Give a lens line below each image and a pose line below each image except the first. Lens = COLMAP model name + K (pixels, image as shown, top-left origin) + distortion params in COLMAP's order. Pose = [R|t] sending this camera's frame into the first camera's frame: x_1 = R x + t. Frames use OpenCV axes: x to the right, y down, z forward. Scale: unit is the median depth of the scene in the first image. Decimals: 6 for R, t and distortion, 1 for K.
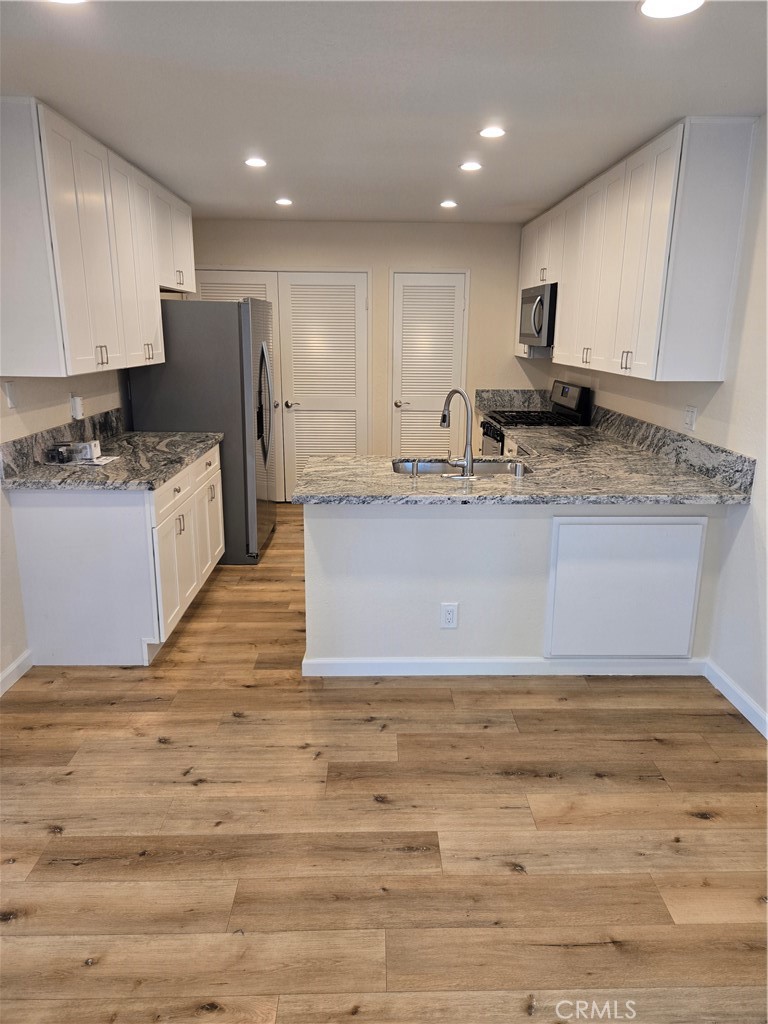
lens RADIAL K [[683.4, 0, 391.5], [0, 683.4, 500.5], [0, 0, 1]] dist [0.073797, -0.060782]
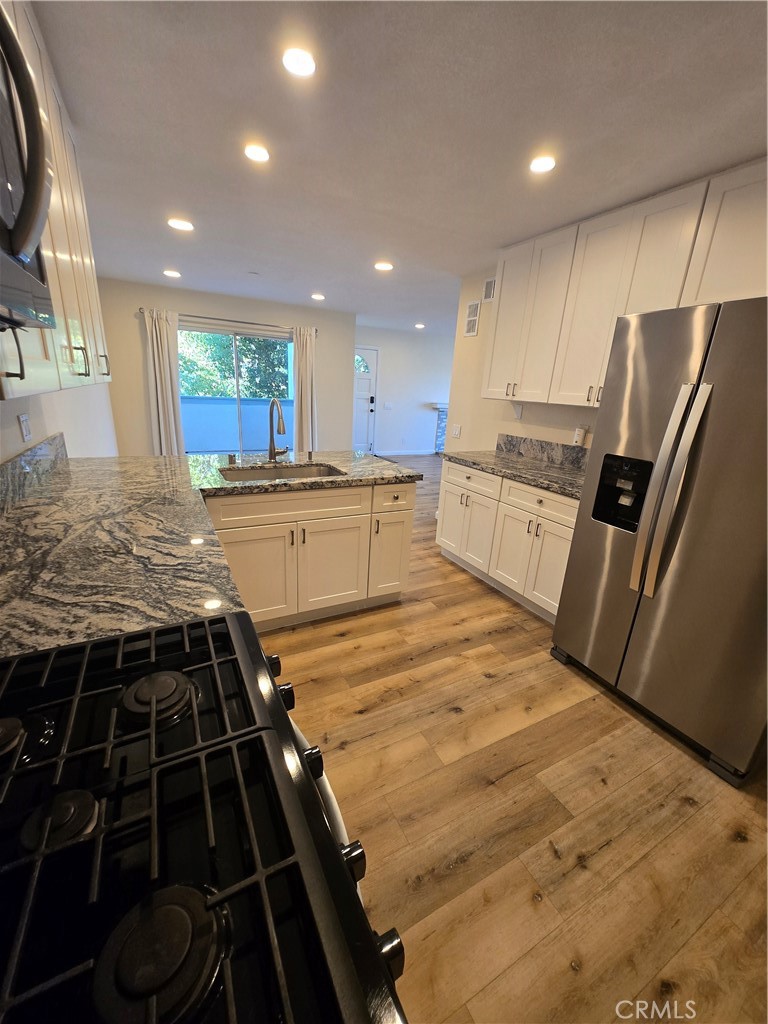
lens RADIAL K [[400.7, 0, 379.8], [0, 400.7, 515.3], [0, 0, 1]] dist [-0.000777, 0.000376]
pose [[-0.896109, 0.081159, -0.436351, 0.283563], [-0.166090, 0.850387, 0.499256, -0.389344], [0.411586, 0.519861, -0.748559, 1.786817]]
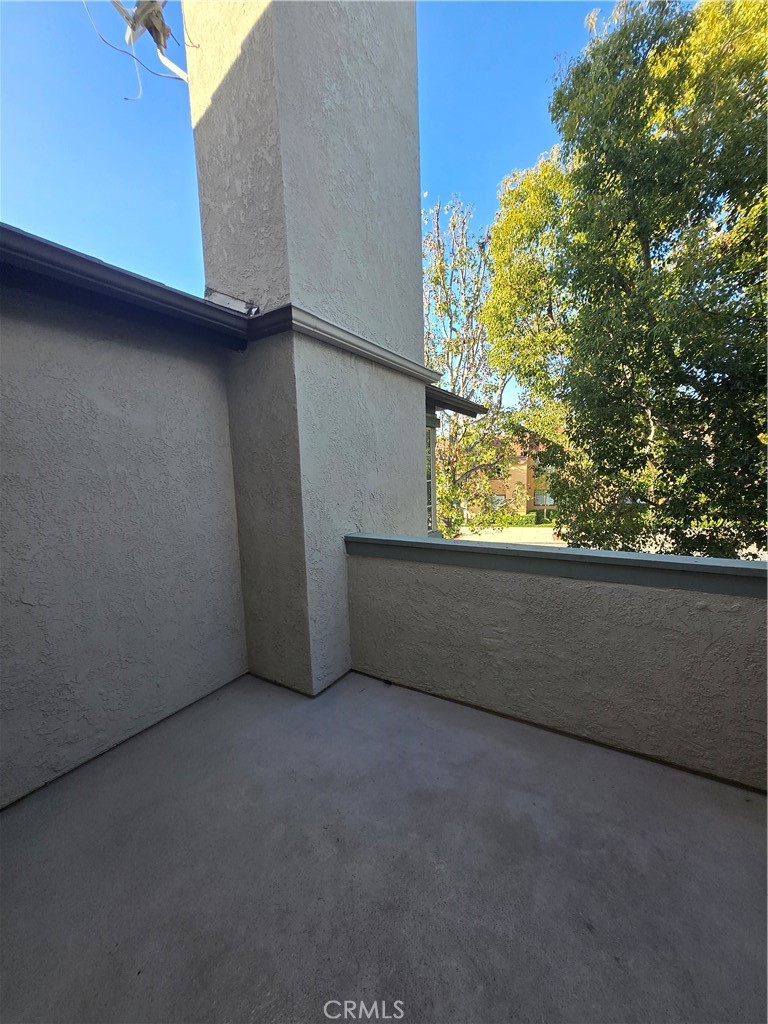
lens RADIAL K [[400.9, 0, 379.5], [0, 400.9, 518.9], [0, 0, 1]] dist [0.001286, 0.000094]
pose [[-0.839322, -0.054575, 0.540889, -0.227440], [0.151297, 0.932190, 0.328832, 0.052336], [-0.522158, 0.357831, -0.774150, -0.169066]]
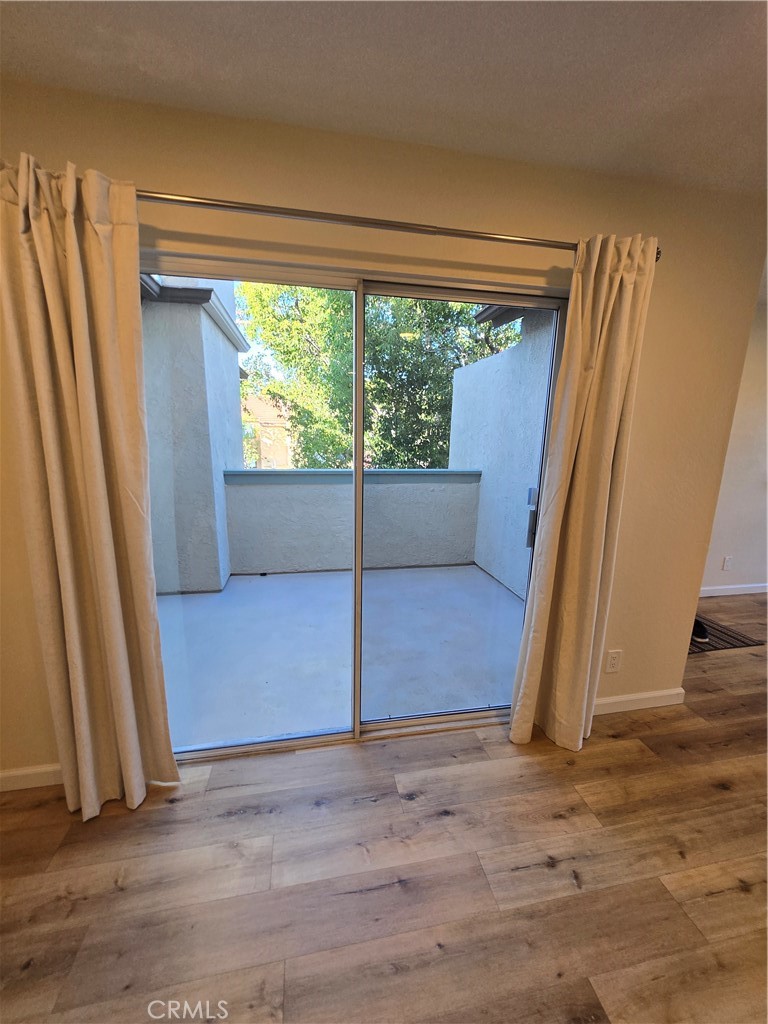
lens RADIAL K [[400.7, 0, 379.8], [0, 400.7, 515.3], [0, 0, 1]] dist [-0.000777, 0.000376]
pose [[-0.986487, 0.006320, -0.163715, 0.080909], [-0.066527, 0.897716, 0.435523, -0.049821], [0.149722, 0.440530, -0.885165, 0.361776]]
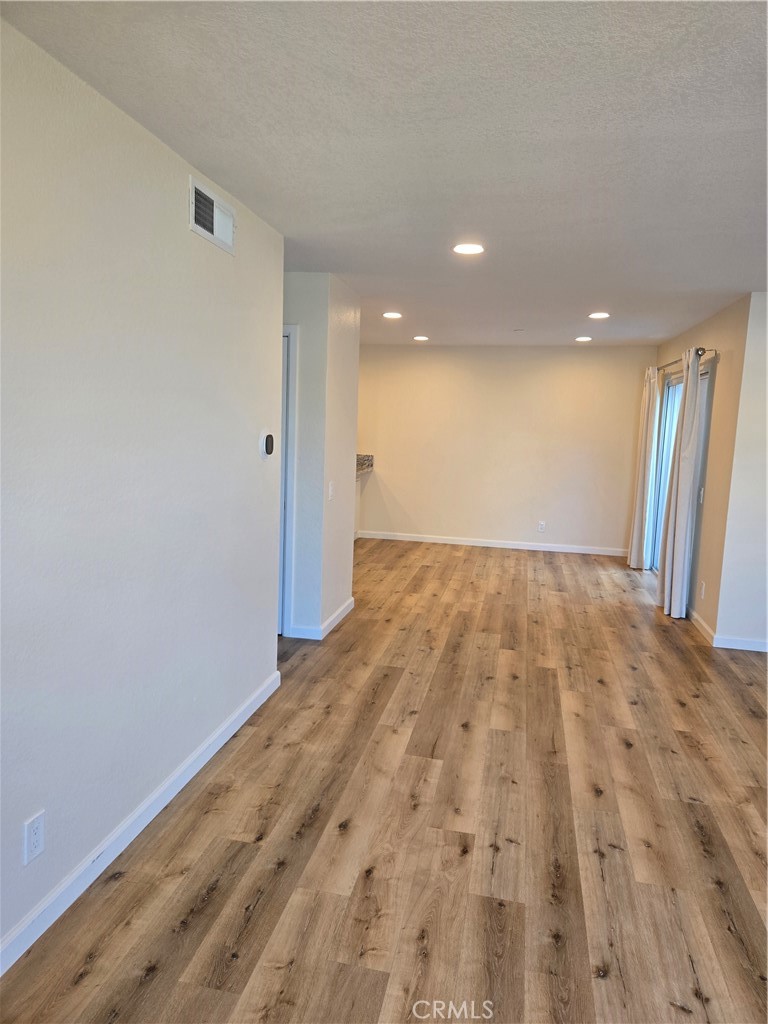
lens RADIAL K [[681.5, 0, 386.8], [0, 681.5, 504.0], [0, 0, 1]] dist [0.078830, -0.063408]
pose [[0.227066, -0.122886, 0.966095, -2.177989], [0.201631, 0.976445, 0.076812, -0.061422], [-0.952778, 0.177354, 0.246495, 0.221031]]
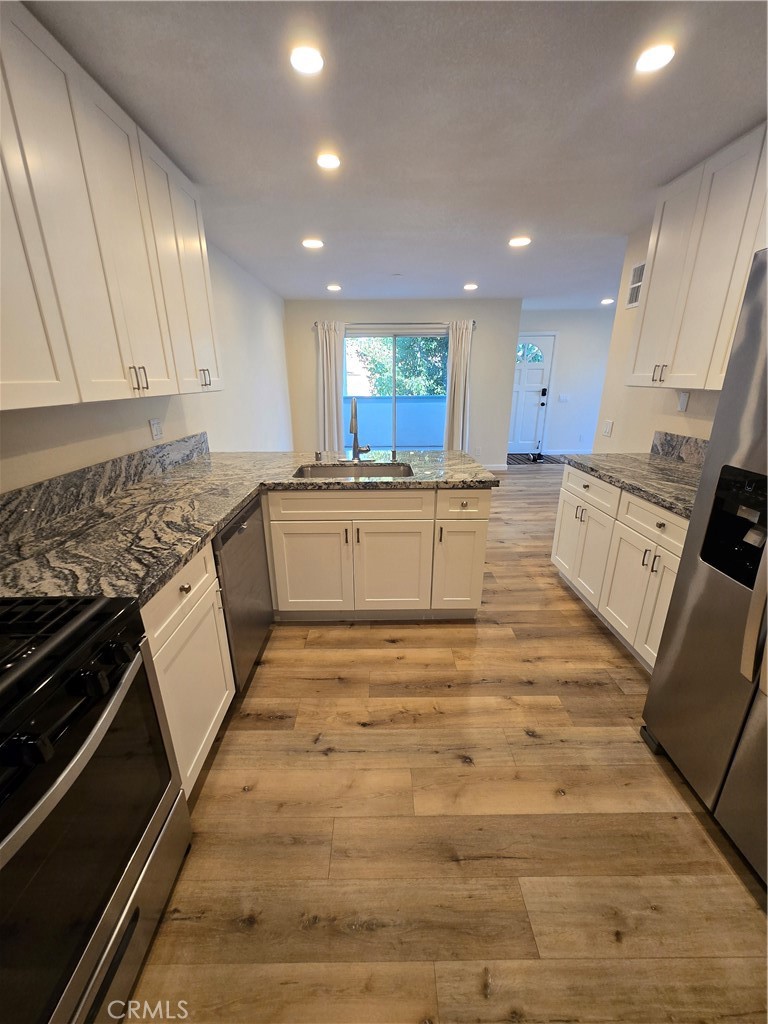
lens RADIAL K [[400.7, 0, 379.8], [0, 400.7, 515.3], [0, 0, 1]] dist [-0.000777, 0.000376]
pose [[-0.999799, -0.008038, 0.018378, 0.048013], [0.003331, 0.836954, 0.547263, -0.401050], [-0.019780, 0.547214, -0.836759, 1.795630]]
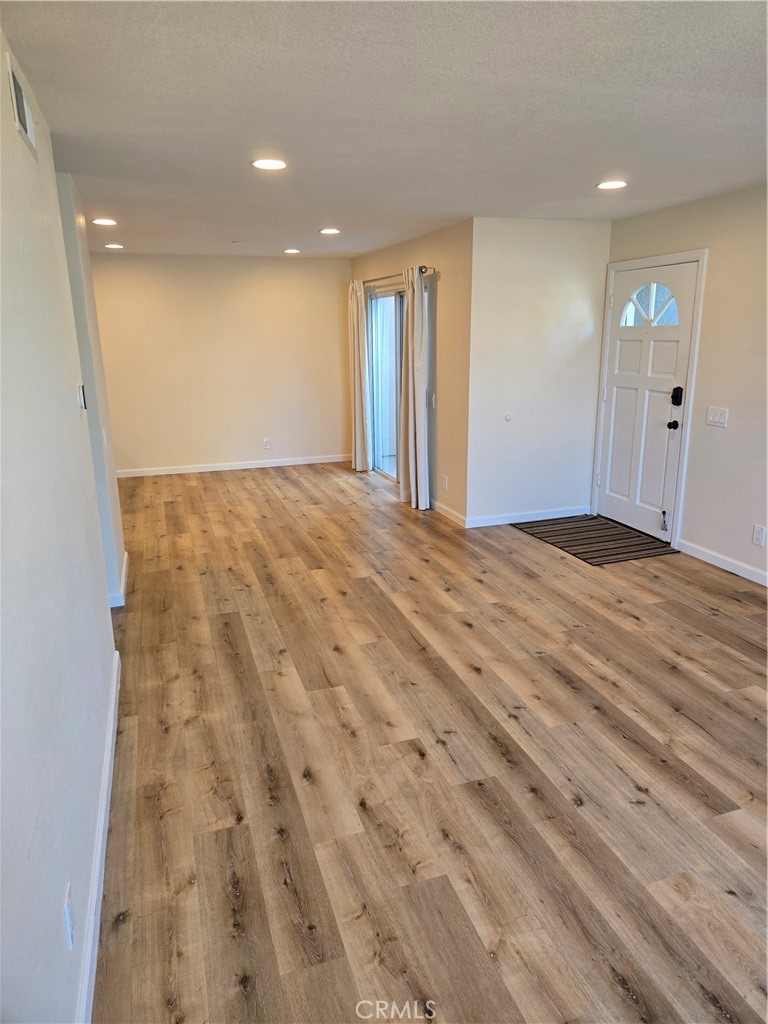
lens RADIAL K [[683.4, 0, 391.5], [0, 683.4, 500.5], [0, 0, 1]] dist [0.073797, -0.060782]
pose [[-0.302568, -0.240101, 0.922390, -2.161442], [0.238060, 0.918042, 0.317059, -0.178208], [-0.922919, 0.315516, -0.220612, 0.526793]]
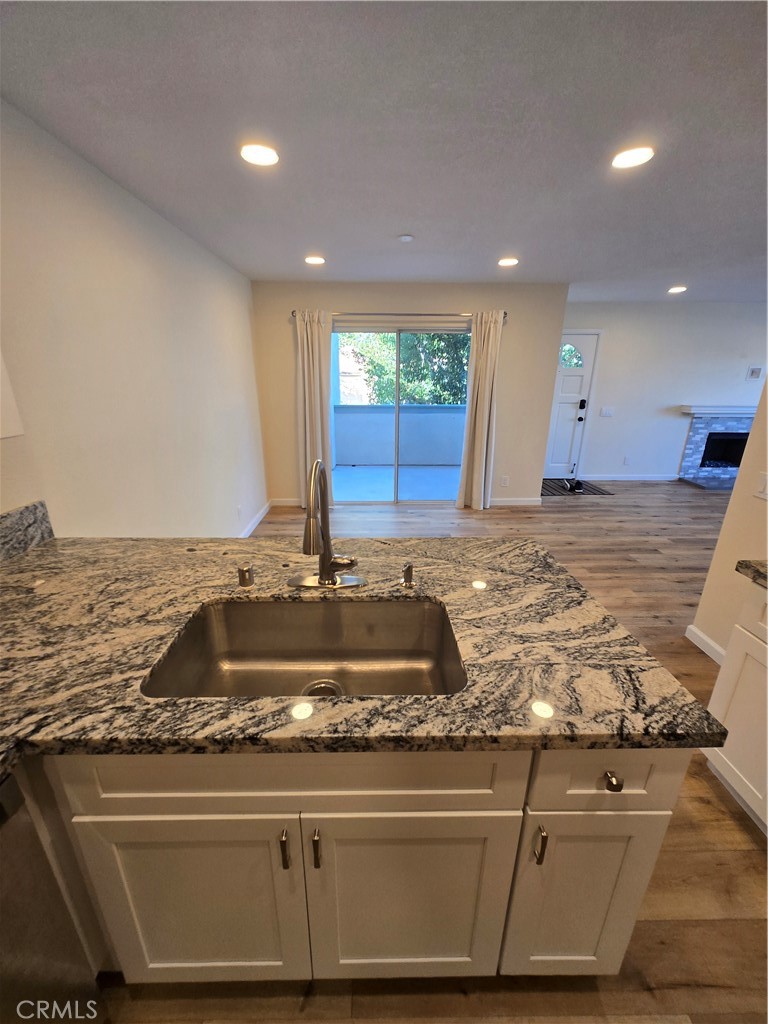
lens RADIAL K [[401.3, 0, 379.6], [0, 401.3, 515.4], [0, 0, 1]] dist [-0.003335, -0.000498]
pose [[-0.999785, -0.016348, 0.012770, 0.058267], [-0.006703, 0.837161, 0.546916, -0.308154], [-0.019632, 0.546713, -0.837090, 1.321080]]
